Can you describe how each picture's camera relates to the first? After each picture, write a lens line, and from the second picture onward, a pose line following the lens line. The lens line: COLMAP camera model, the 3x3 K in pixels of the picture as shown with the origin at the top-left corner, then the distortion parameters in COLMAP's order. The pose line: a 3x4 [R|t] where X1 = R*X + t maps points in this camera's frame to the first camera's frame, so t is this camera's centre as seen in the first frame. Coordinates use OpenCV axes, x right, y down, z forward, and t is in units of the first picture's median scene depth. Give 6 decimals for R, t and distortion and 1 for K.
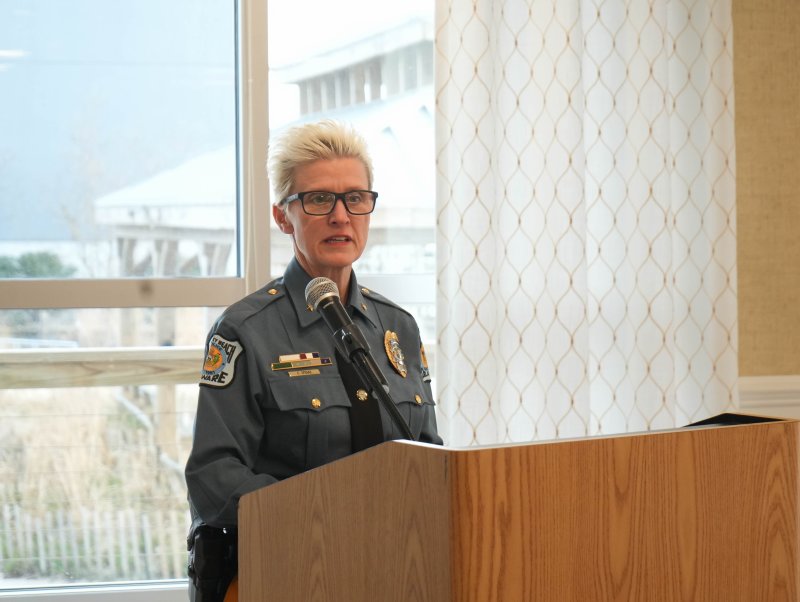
lens RADIAL K [[2087.1, 0, 399.9], [0, 2087.1, 267.7], [0, 0, 1]] dist [-0.093181, 0.499422]
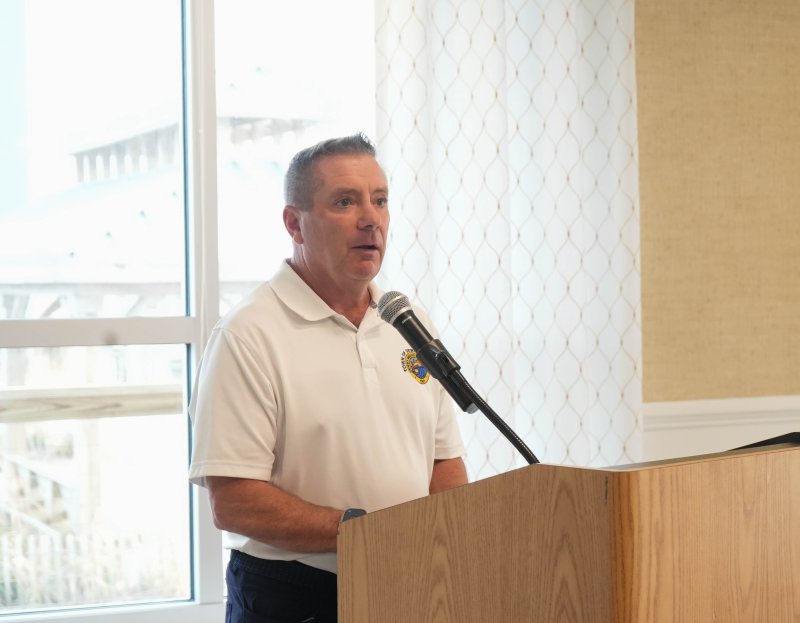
lens RADIAL K [[1805.5, 0, 400.0], [0, 1805.5, 311.5], [0, 0, 1]] dist [-0.049425, -0.286035]
pose [[0.990185, -0.008477, 0.139504, -0.102730], [0.008951, 0.999956, -0.002774, 0.005788], [-0.139474, 0.003996, 0.990218, 0.075224]]
